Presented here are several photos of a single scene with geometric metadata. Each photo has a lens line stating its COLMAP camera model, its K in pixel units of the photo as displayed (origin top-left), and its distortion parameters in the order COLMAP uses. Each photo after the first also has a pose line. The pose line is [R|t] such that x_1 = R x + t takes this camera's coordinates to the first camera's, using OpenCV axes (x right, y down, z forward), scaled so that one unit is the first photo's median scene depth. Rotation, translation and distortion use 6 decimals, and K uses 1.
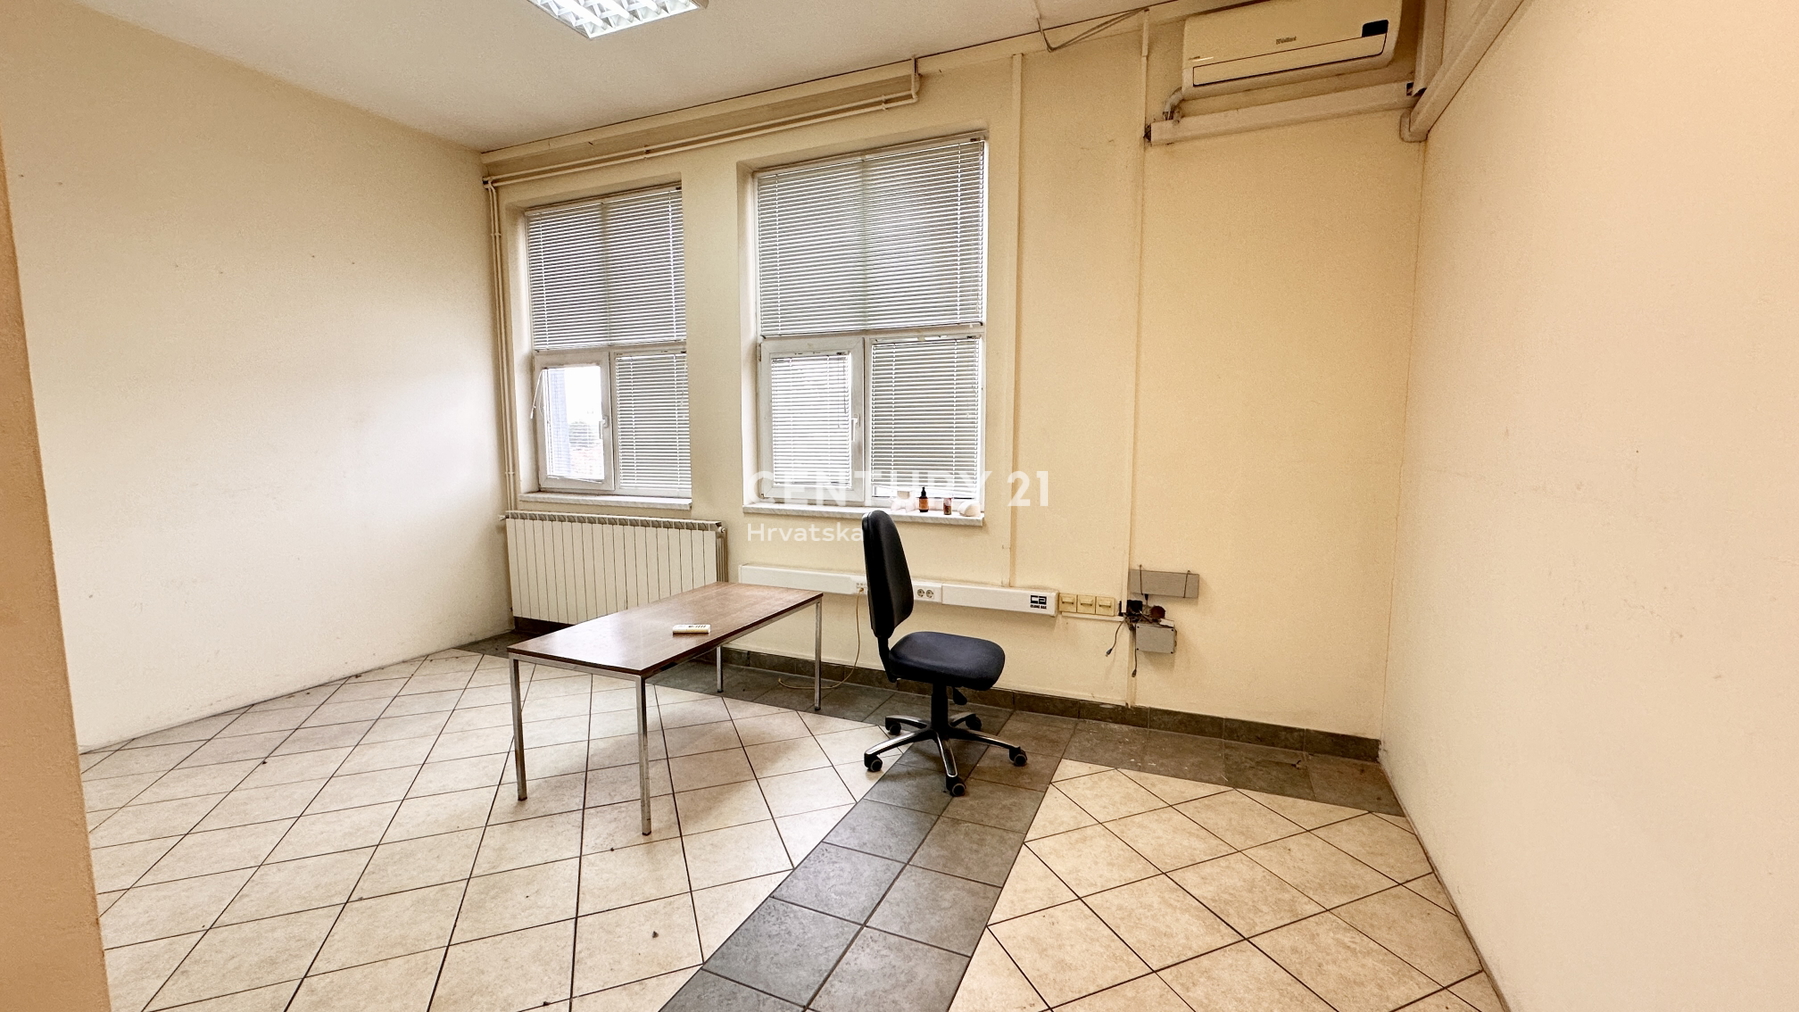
lens RADIAL K [[719.6, 0, 897.4], [0, 719.6, 506.9], [0, 0, 1]] dist [-0.002385, 0.000216]
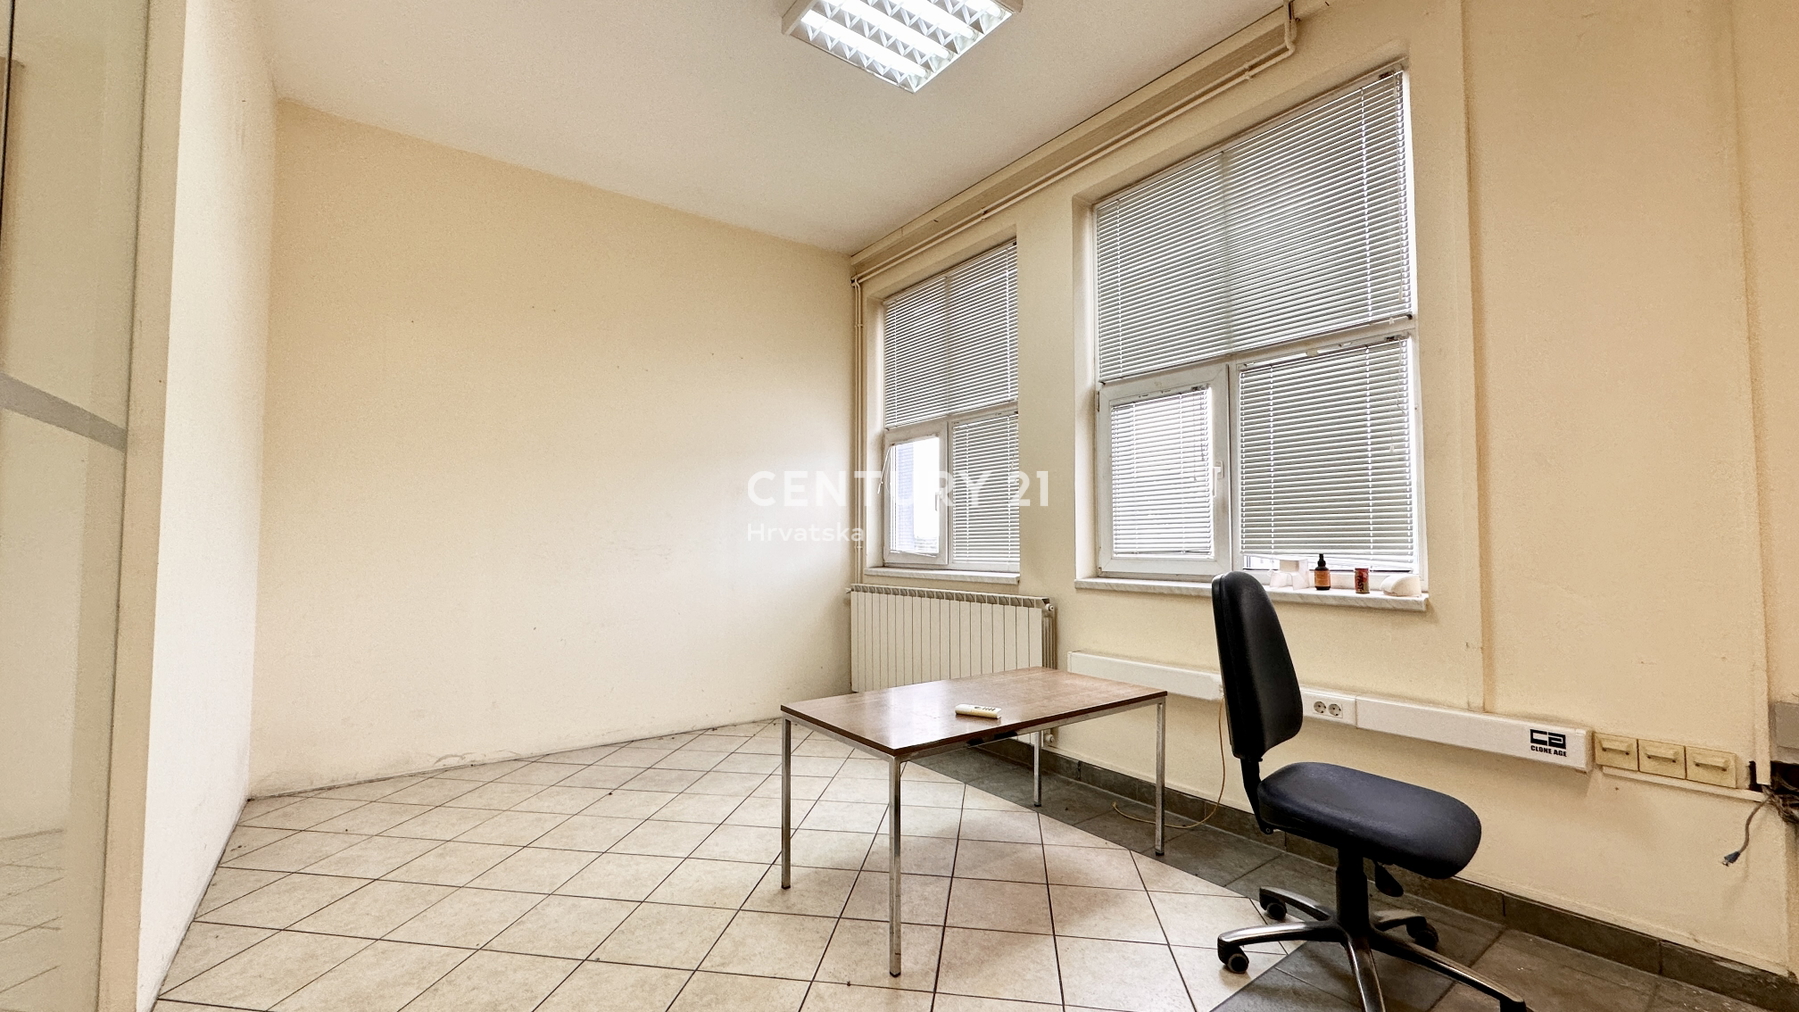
lens RADIAL K [[719.6, 0, 897.4], [0, 719.6, 506.9], [0, 0, 1]] dist [-0.002385, 0.000216]
pose [[0.865880, -0.023816, -0.499685, 0.031424], [-0.053994, 0.988582, -0.140681, 0.050405], [0.497330, 0.148793, 0.854707, 0.193249]]
